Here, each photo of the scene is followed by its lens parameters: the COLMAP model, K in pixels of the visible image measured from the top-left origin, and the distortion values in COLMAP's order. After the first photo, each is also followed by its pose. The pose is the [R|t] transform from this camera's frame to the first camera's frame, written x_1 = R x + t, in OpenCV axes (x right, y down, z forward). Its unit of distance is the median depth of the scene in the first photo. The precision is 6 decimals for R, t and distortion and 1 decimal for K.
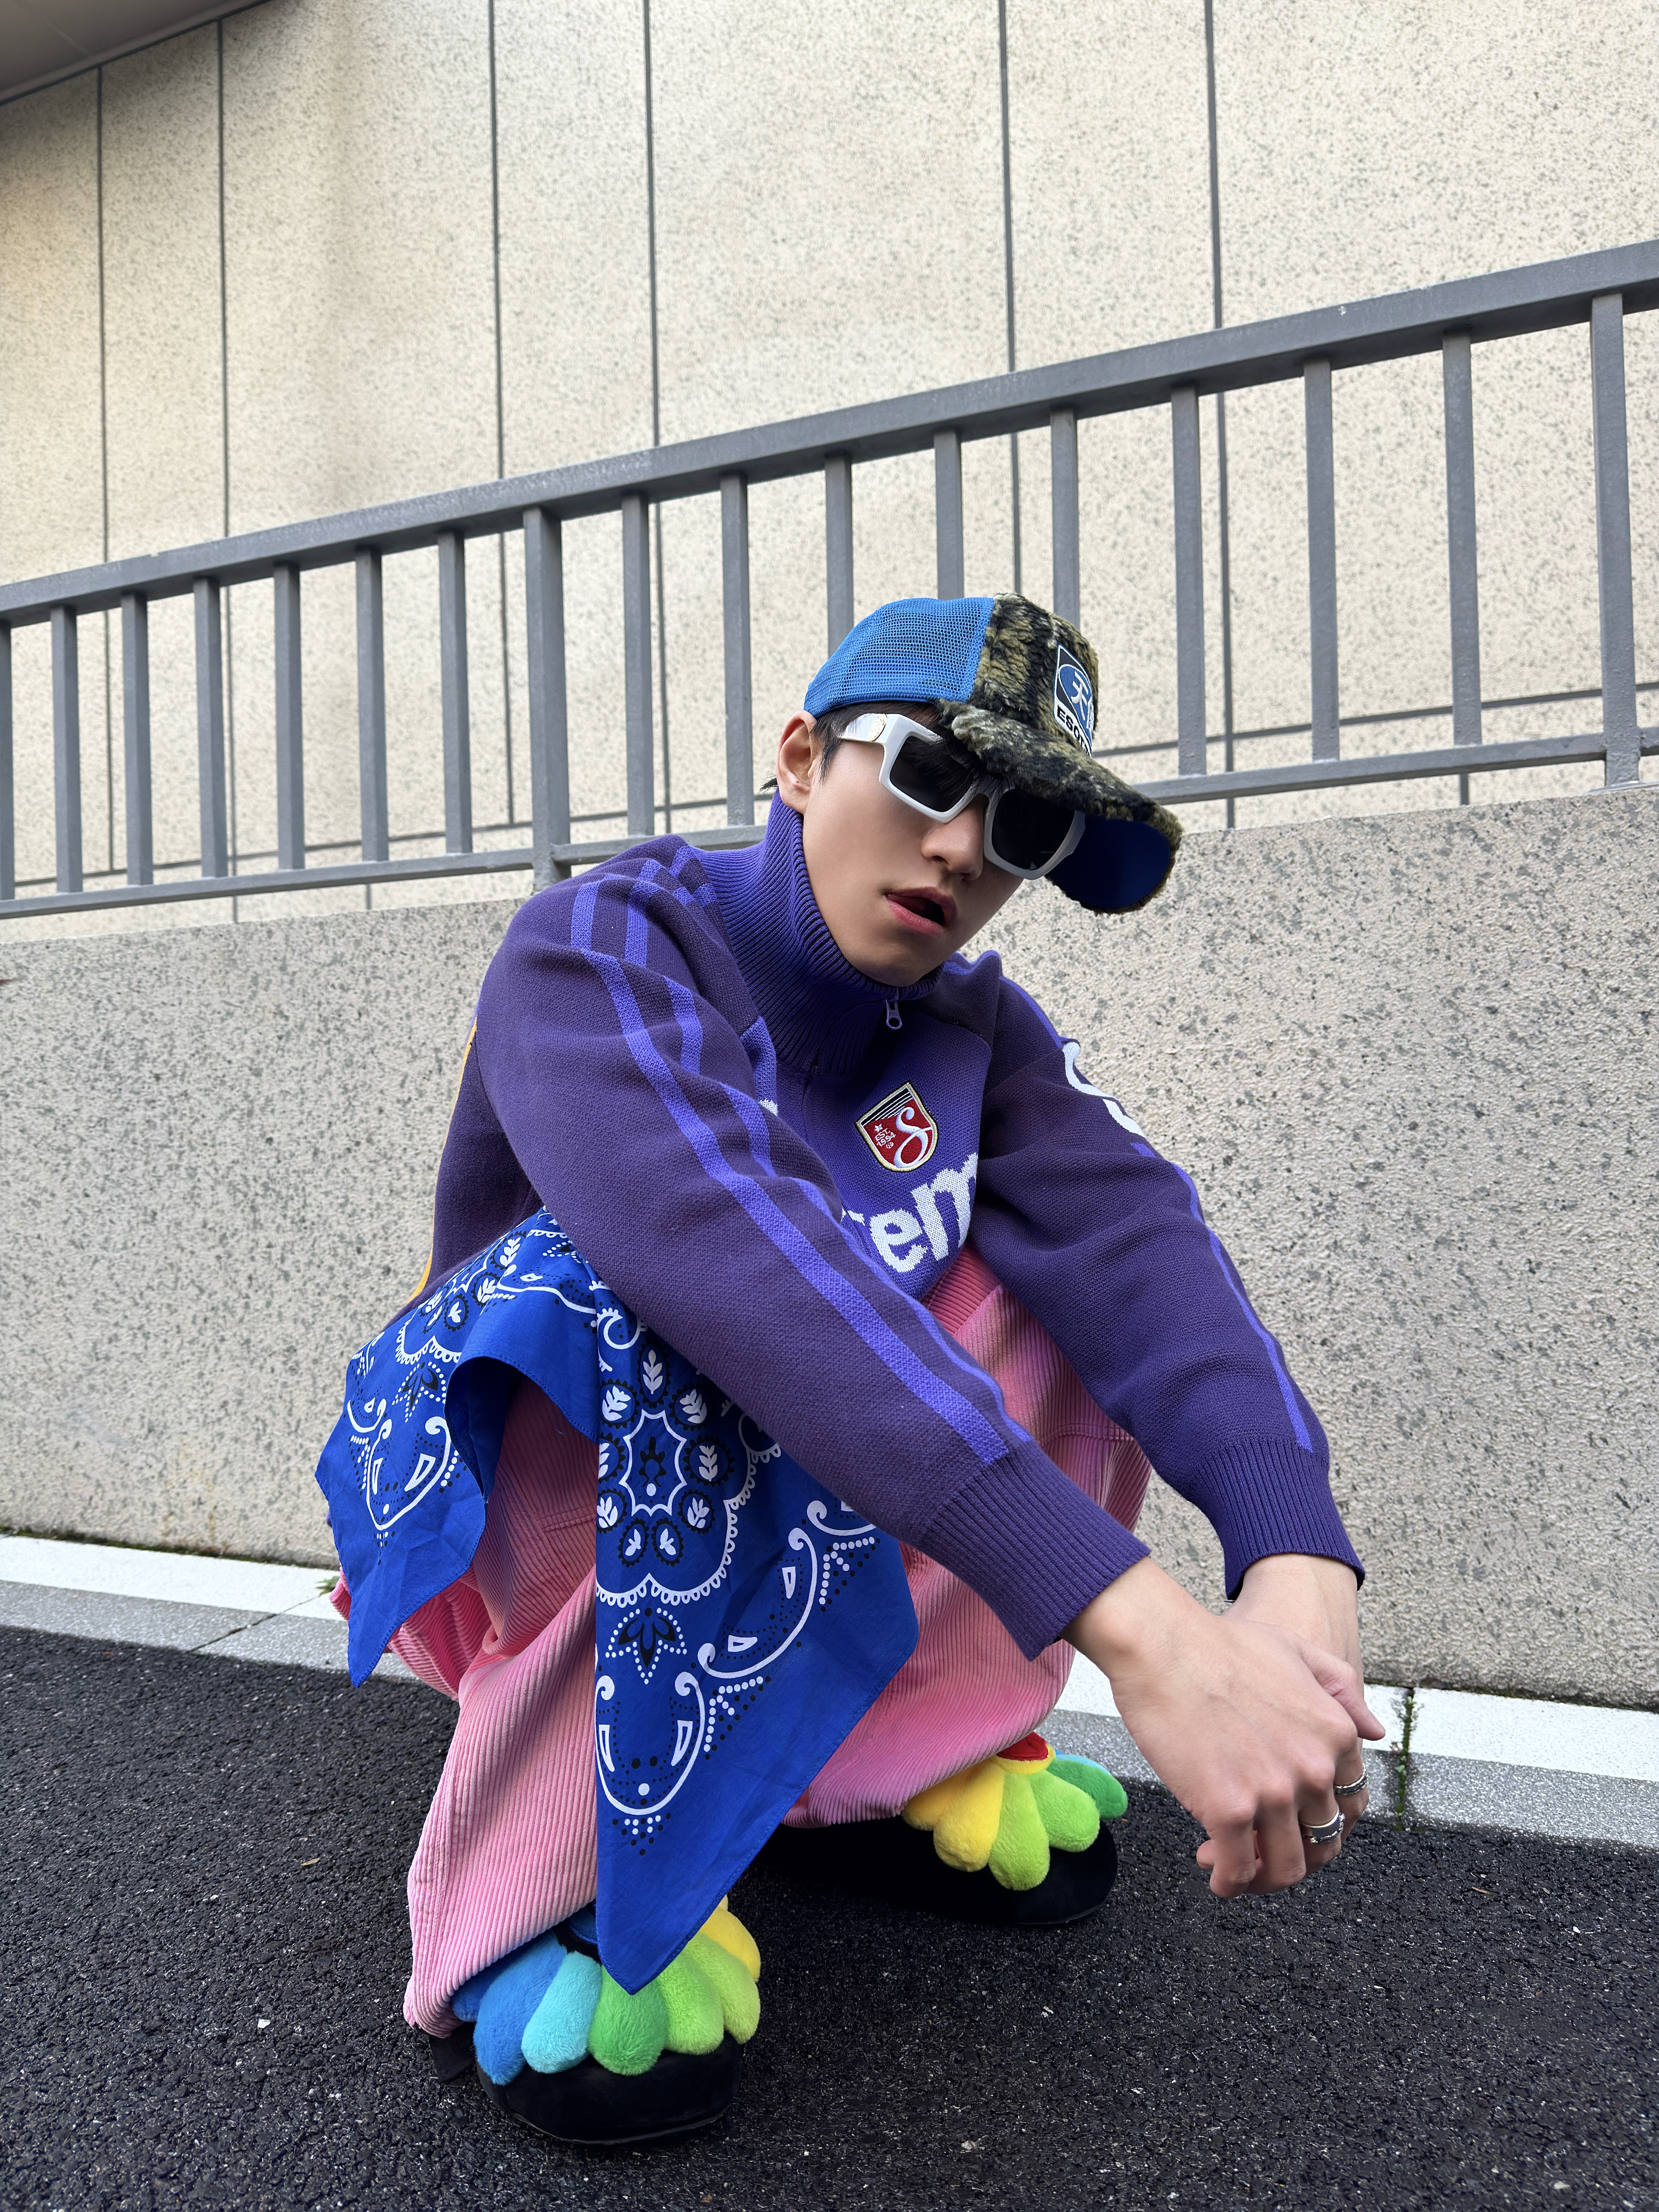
lens RADIAL K [[1575.8, 0, 827.1], [0, 1575.8, 1108.3], [0, 0, 1]] dist [0.017590, -0.030303]
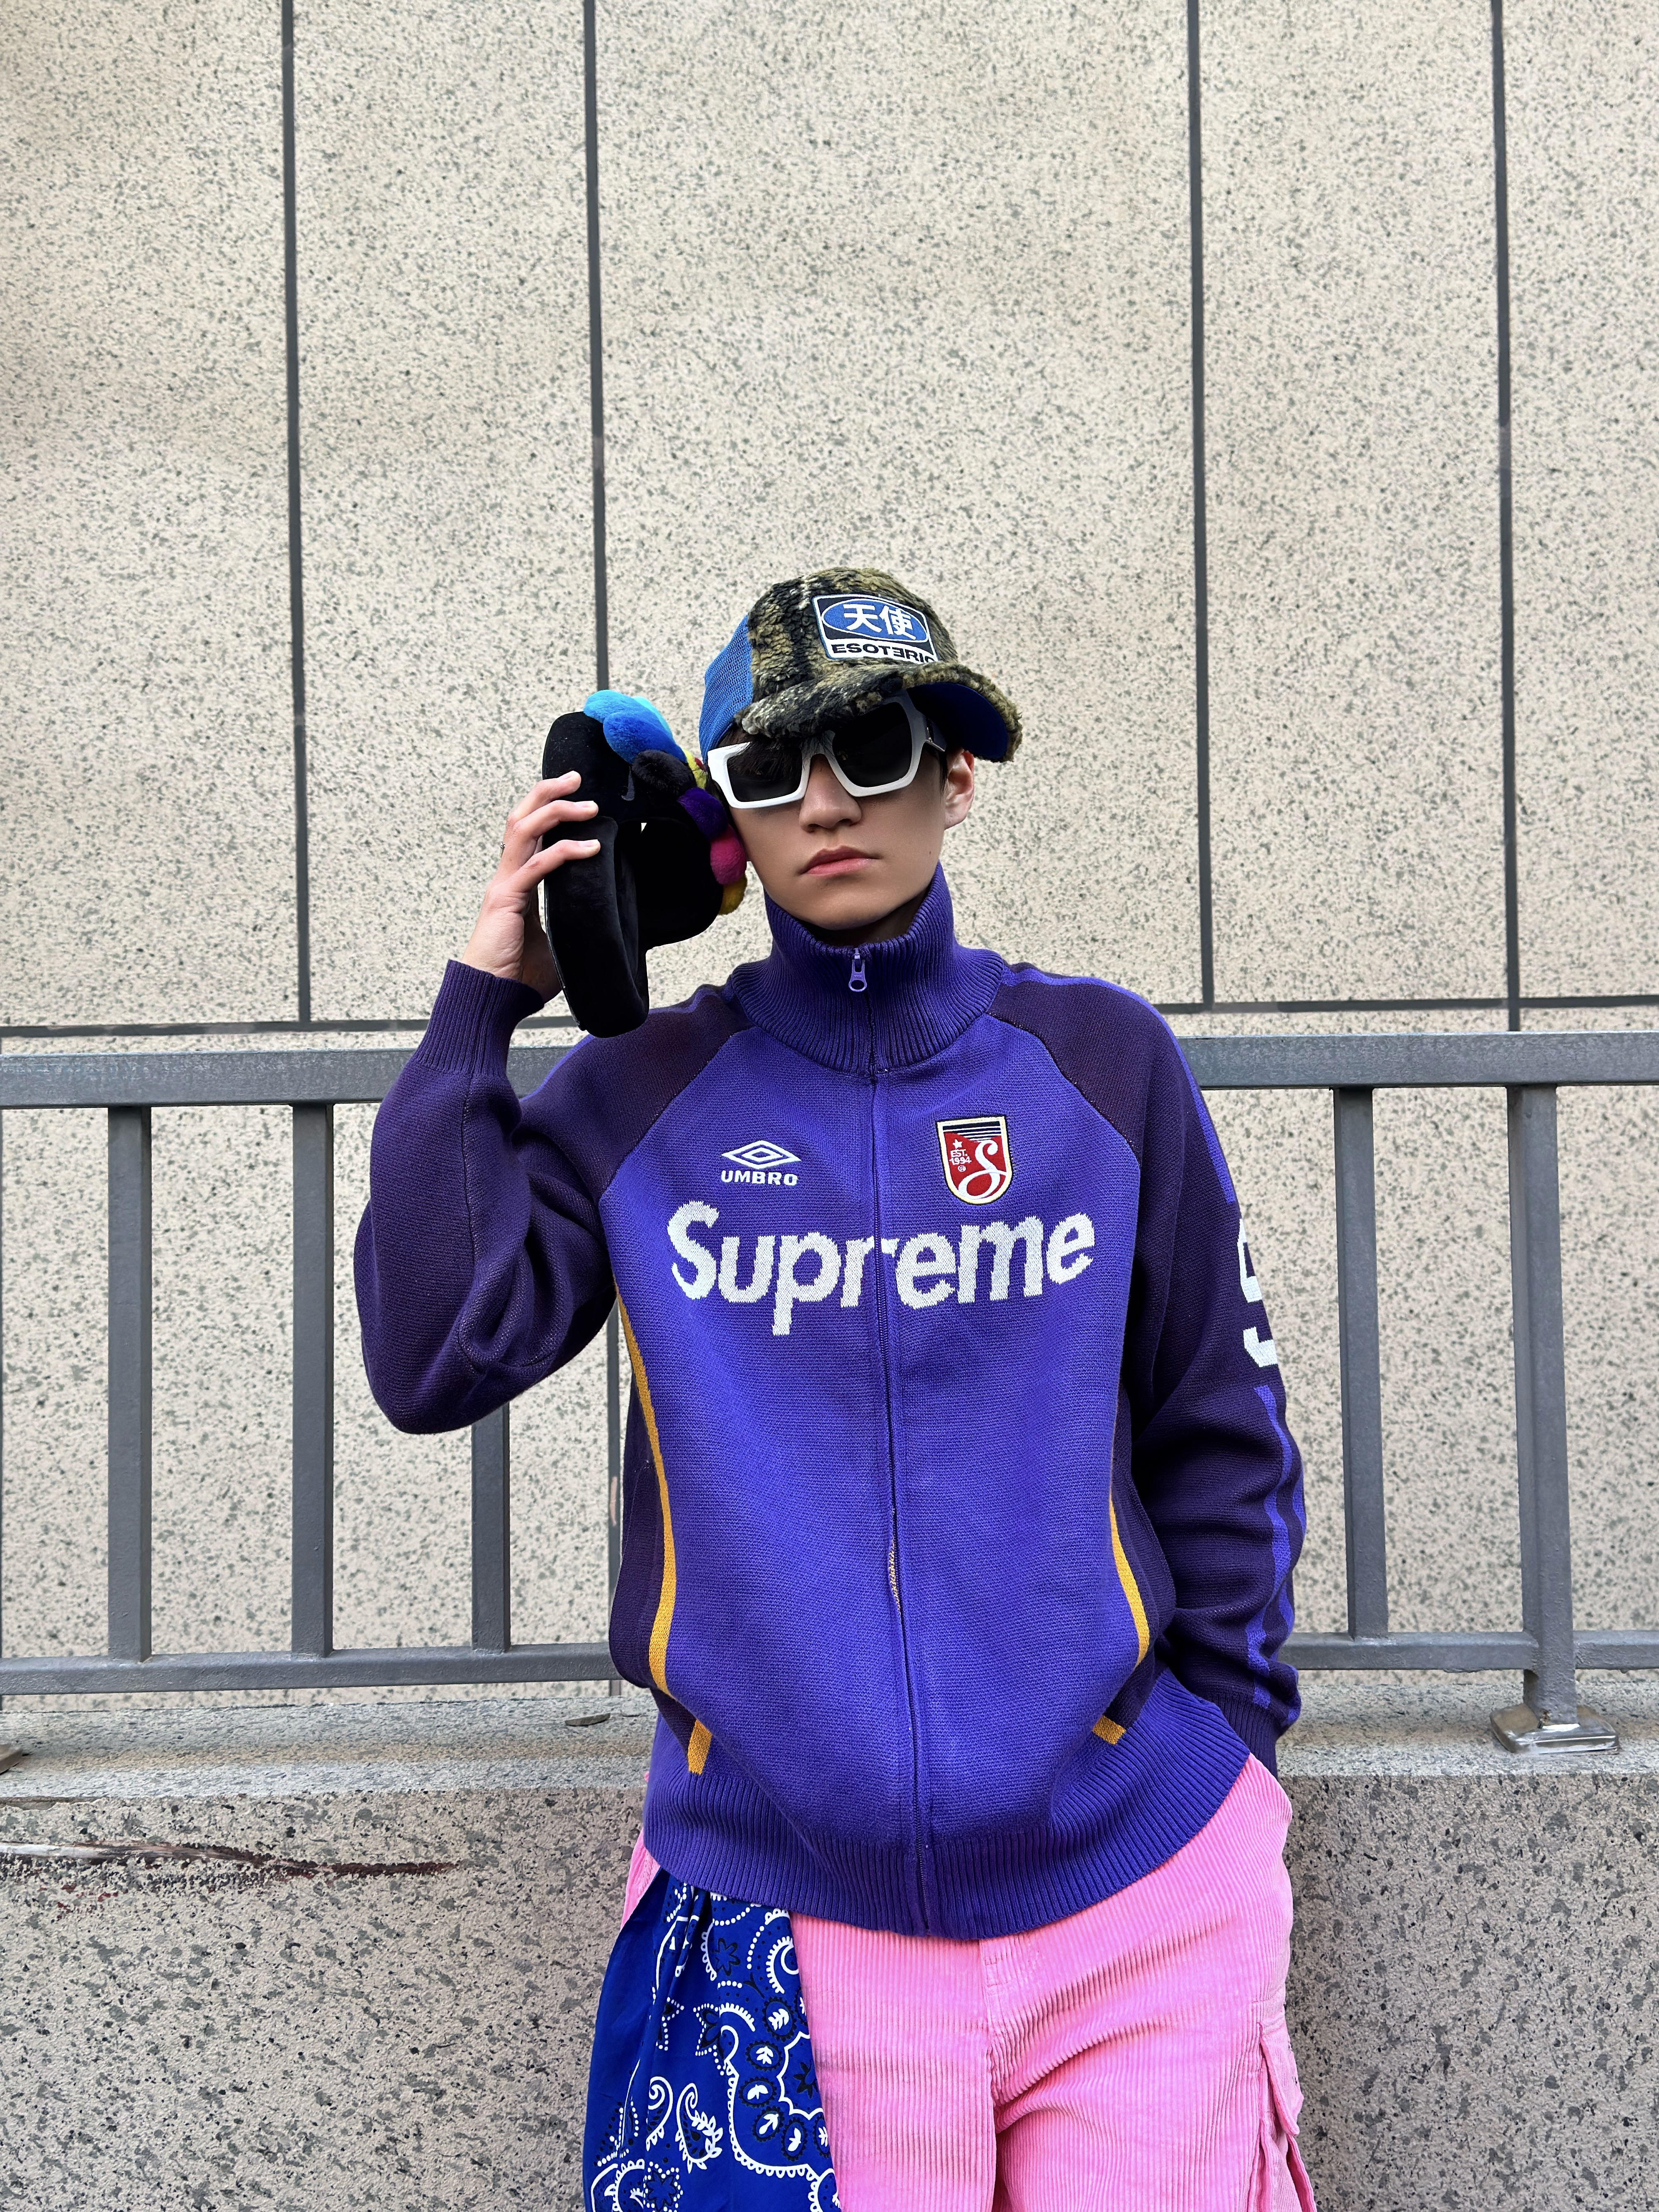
lens RADIAL K [[2344.7, 0, 906.7], [0, 2344.7, 1045.8], [0, 0, 1]] dist [0.057561, 0.000000]
pose [[0.926760, 0.019061, 0.375169, -0.421216], [-0.013636, 0.999761, -0.017109, -0.210646], [-0.375406, 0.010740, 0.926798, 0.139812]]
